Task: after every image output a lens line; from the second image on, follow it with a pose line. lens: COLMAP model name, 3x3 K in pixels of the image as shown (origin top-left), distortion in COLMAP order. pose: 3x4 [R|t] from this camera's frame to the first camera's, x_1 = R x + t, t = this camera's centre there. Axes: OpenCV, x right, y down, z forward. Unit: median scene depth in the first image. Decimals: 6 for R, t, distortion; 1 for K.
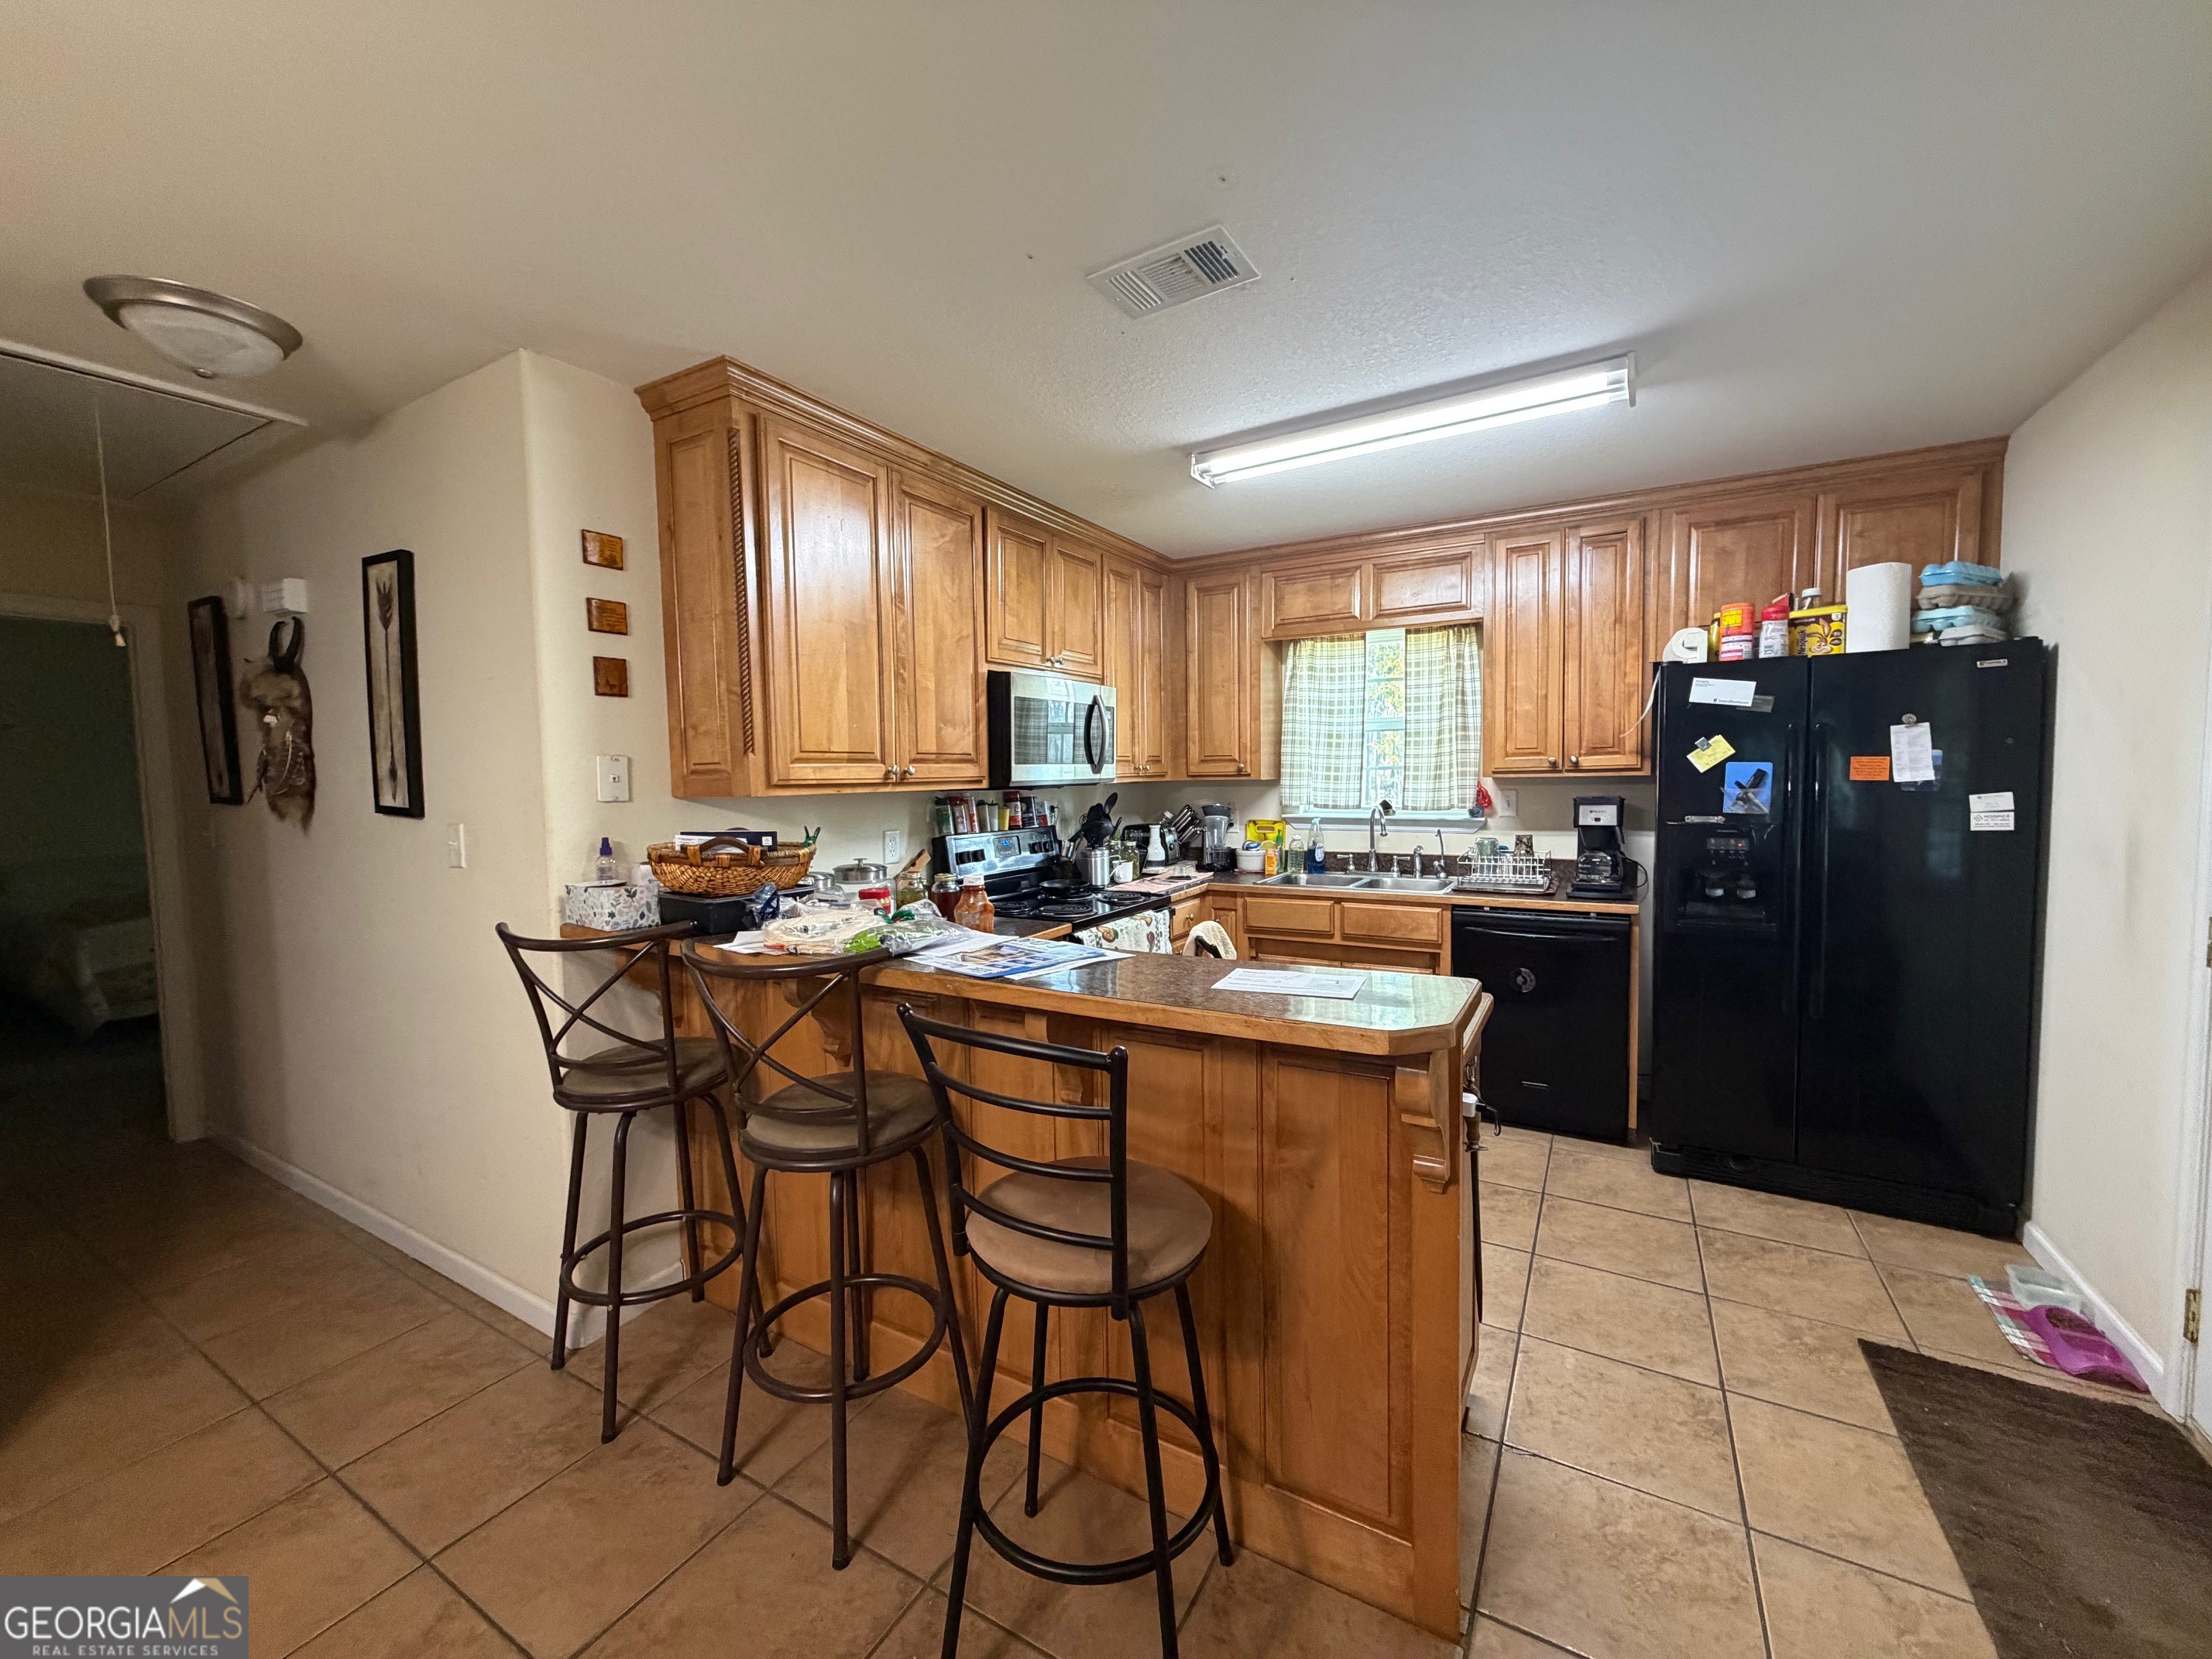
lens RADIAL K [[877.6, 0, 1099.4], [0, 877.6, 829.8], [0, 0, 1]] dist [-0.000397, 0.000336]
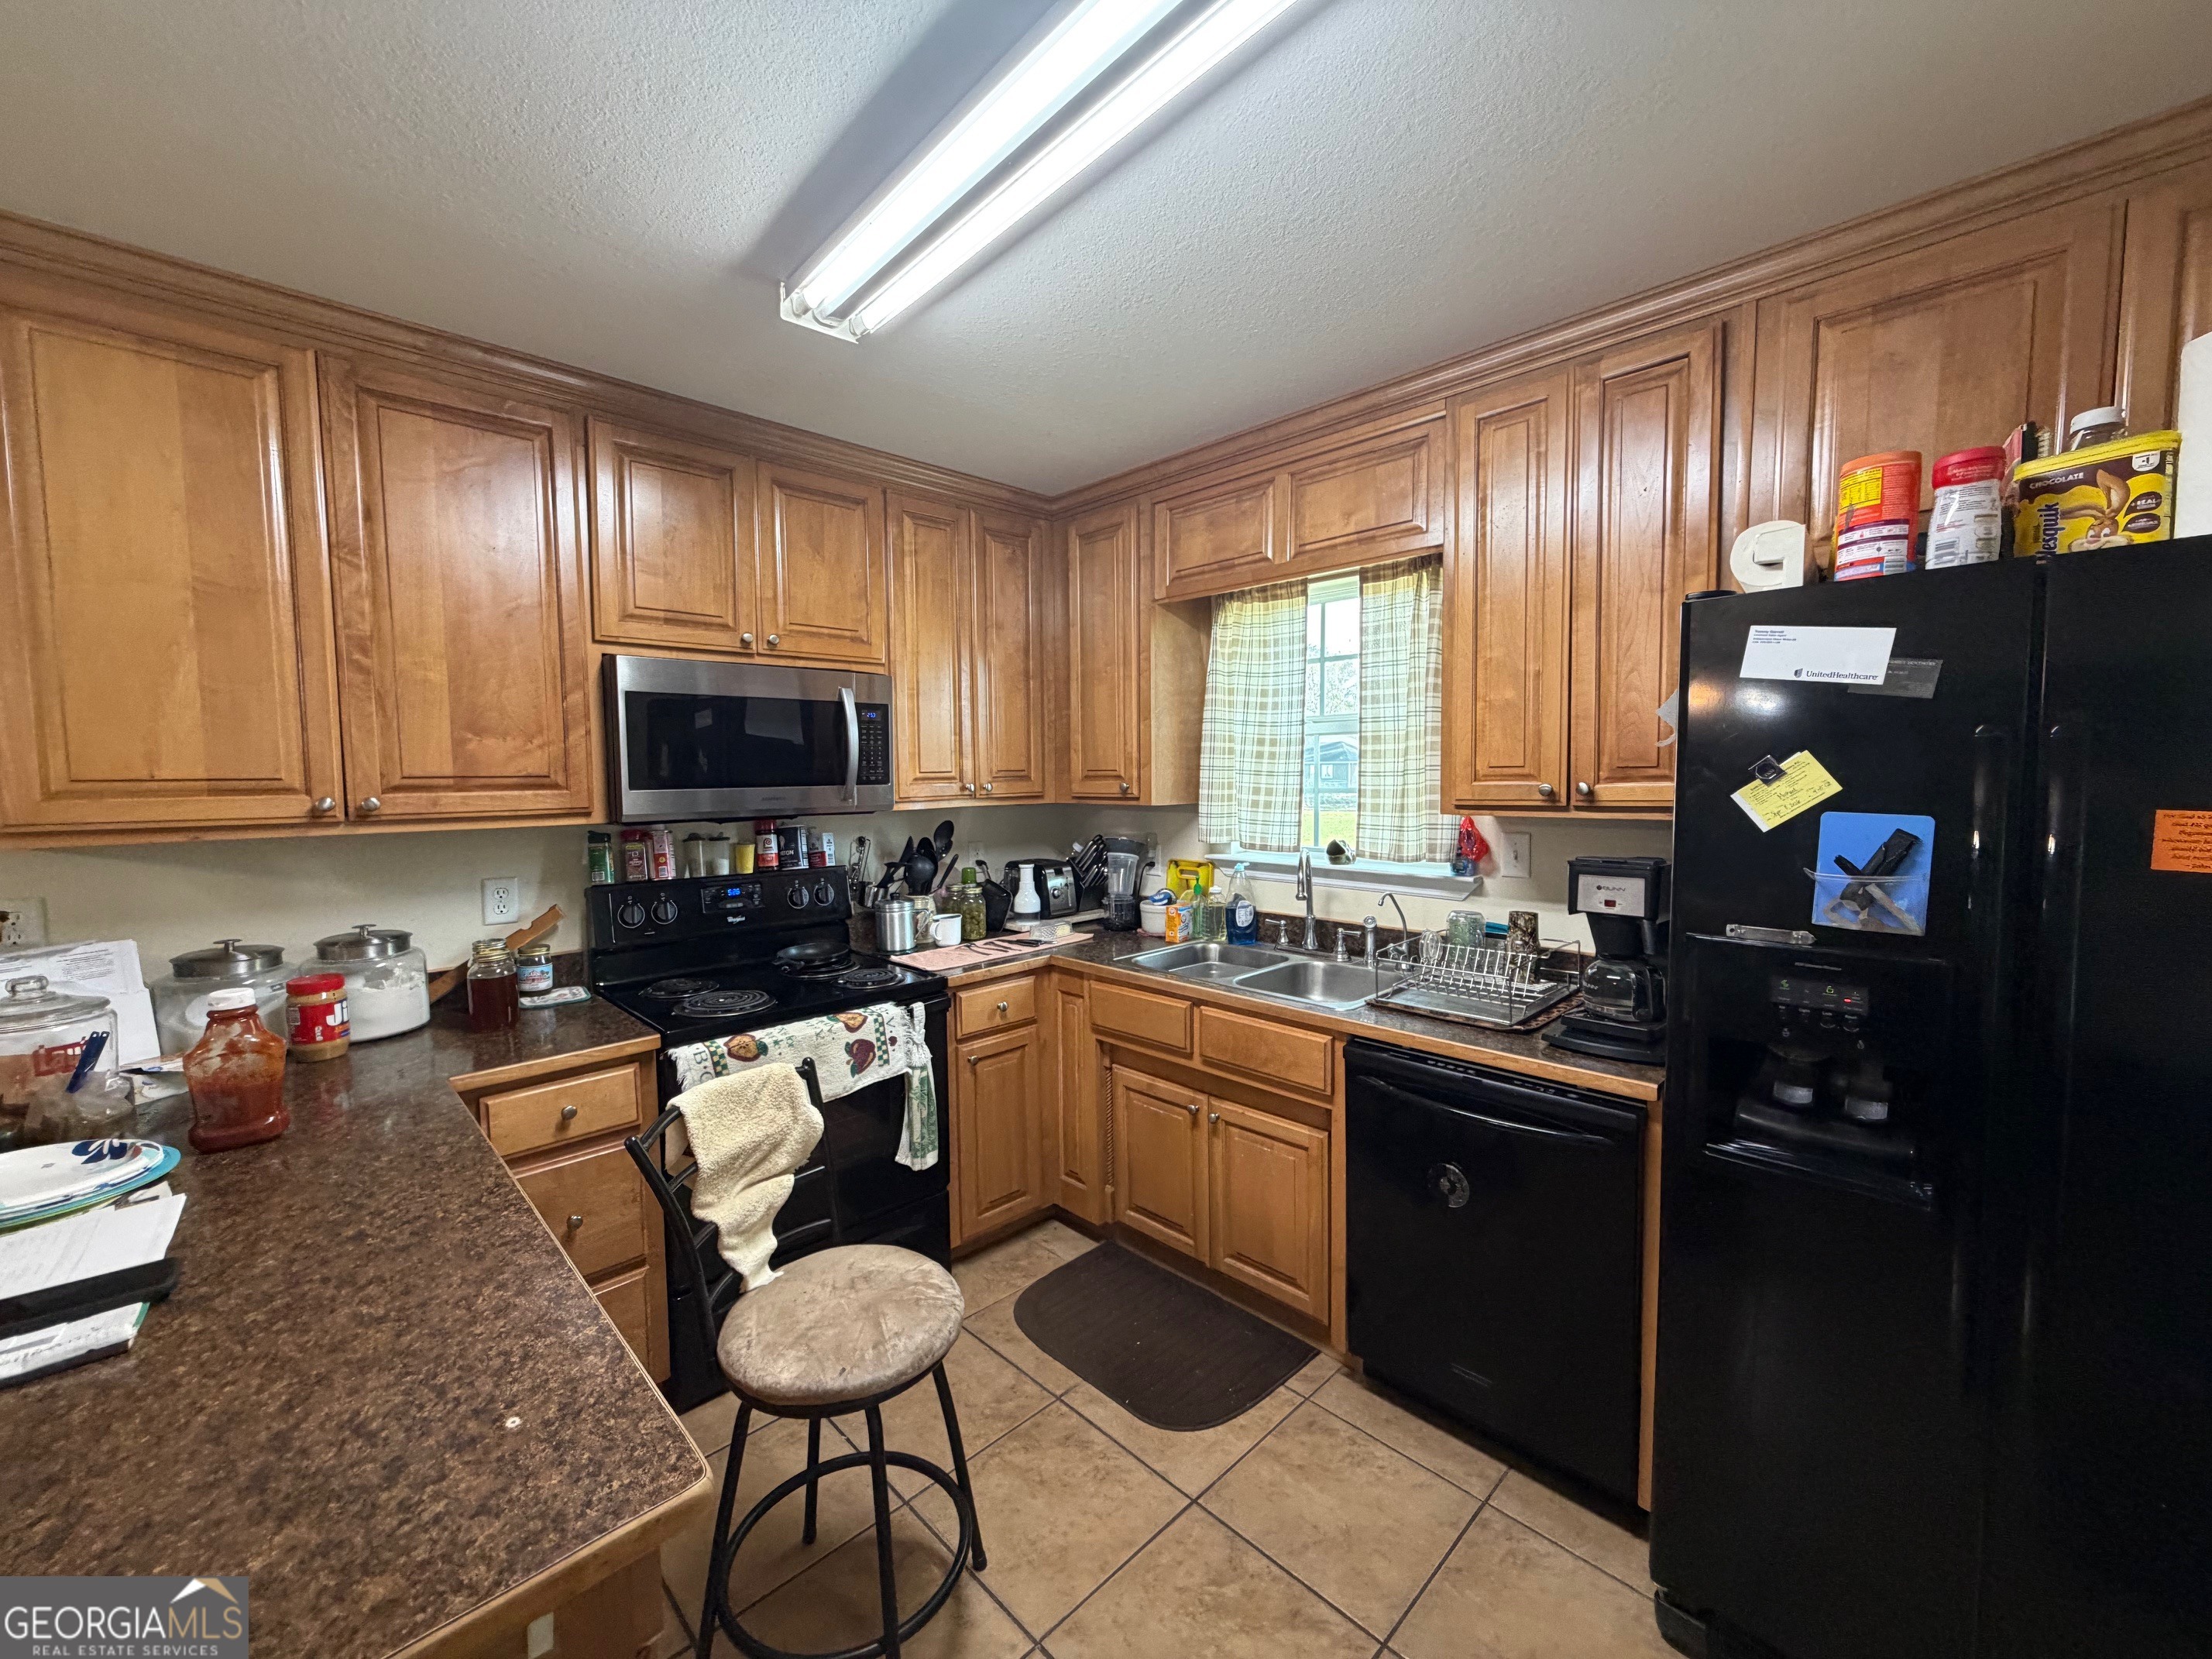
lens RADIAL K [[877.6, 0, 1099.4], [0, 877.6, 829.8], [0, 0, 1]] dist [-0.000397, 0.000336]
pose [[0.965626, 0.023837, -0.258841, 0.390407], [-0.022476, 0.999714, 0.008216, -0.051863], [0.258962, -0.002115, 0.965885, 0.389640]]
